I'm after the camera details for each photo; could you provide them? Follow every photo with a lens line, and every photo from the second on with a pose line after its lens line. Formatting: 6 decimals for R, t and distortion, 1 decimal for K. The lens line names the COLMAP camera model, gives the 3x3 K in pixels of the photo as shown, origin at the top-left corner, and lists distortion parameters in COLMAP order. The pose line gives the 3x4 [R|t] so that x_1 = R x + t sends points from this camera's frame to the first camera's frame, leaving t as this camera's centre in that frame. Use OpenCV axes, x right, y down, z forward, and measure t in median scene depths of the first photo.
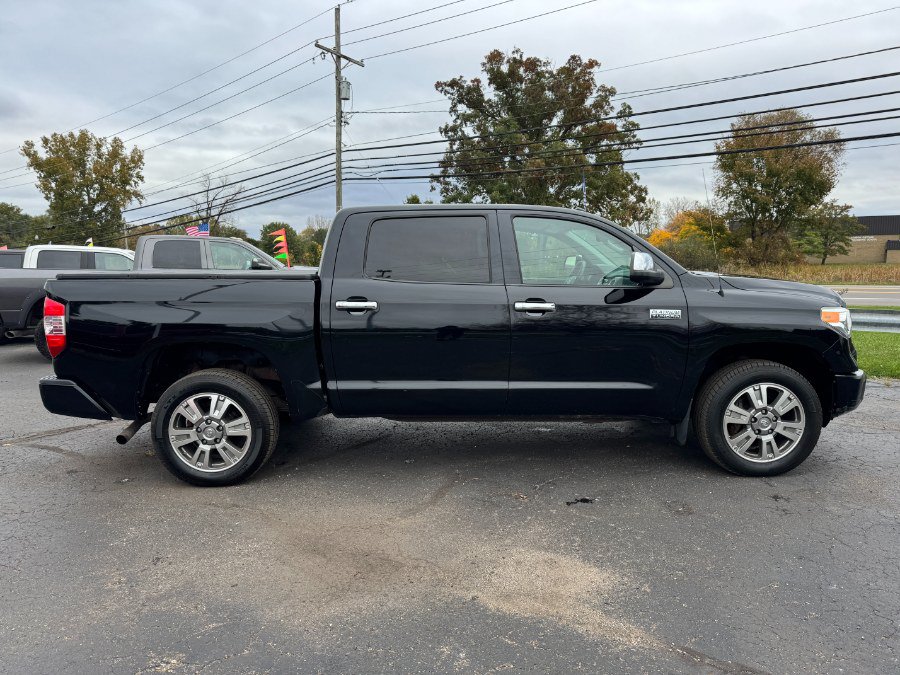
lens RADIAL K [[638.6, 0, 449.7], [0, 638.6, 342.3], [0, 0, 1]] dist [0.011132, -0.009306]
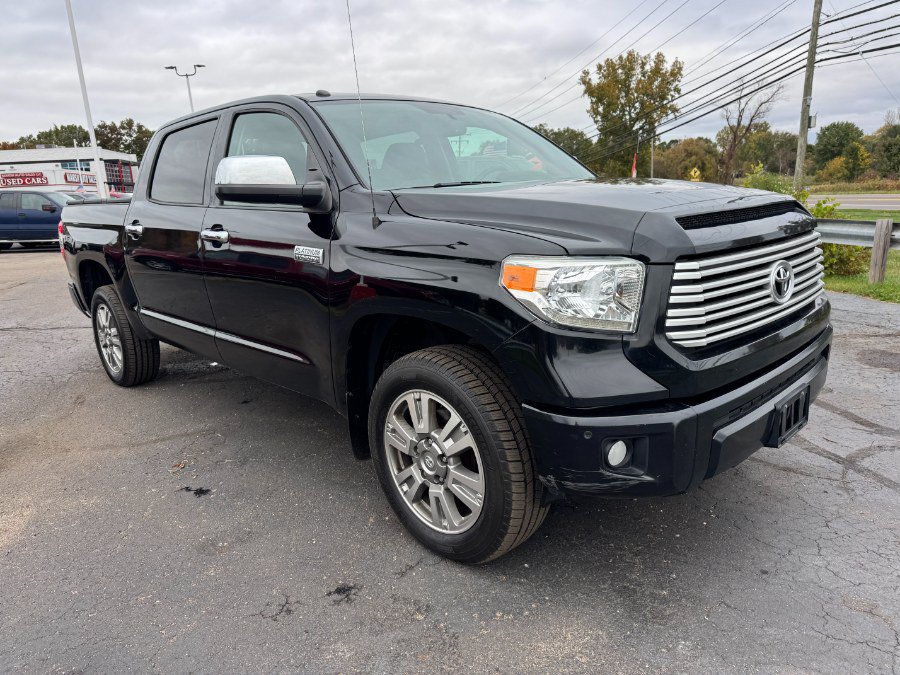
lens RADIAL K [[638.6, 0, 449.7], [0, 638.6, 342.3], [0, 0, 1]] dist [0.011132, -0.009306]
pose [[0.683885, 0.144690, -0.715099, 0.881621], [-0.050230, 0.987150, 0.151698, -0.059585], [0.727859, -0.067825, 0.682364, 0.642592]]
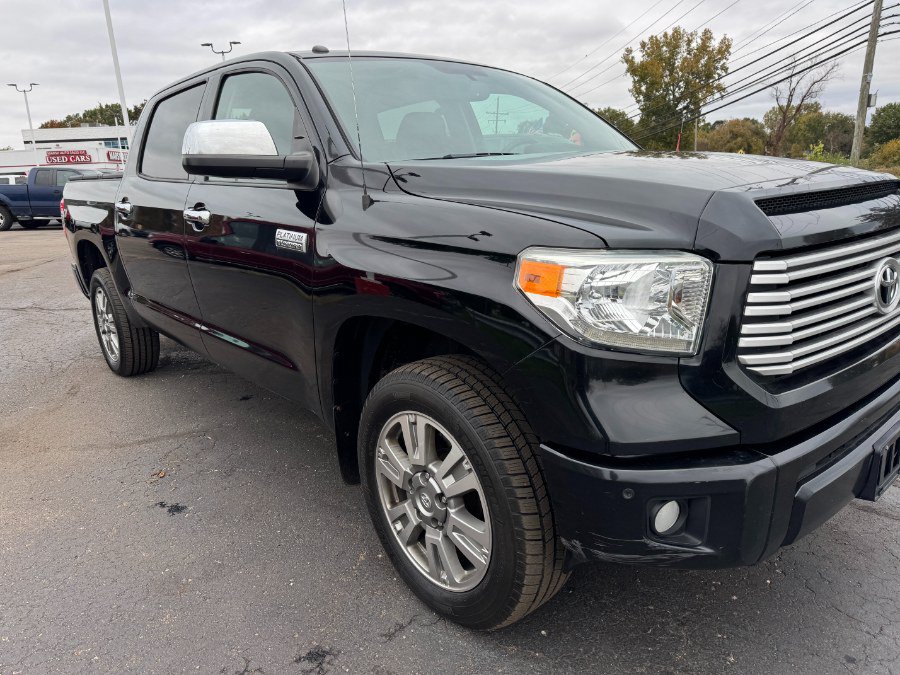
lens RADIAL K [[638.6, 0, 449.7], [0, 638.6, 342.3], [0, 0, 1]] dist [0.011132, -0.009306]
pose [[0.642912, 0.179008, -0.744728, 0.813329], [-0.062566, 0.981331, 0.181868, -0.063604], [0.763380, -0.070331, 0.642109, 0.732869]]
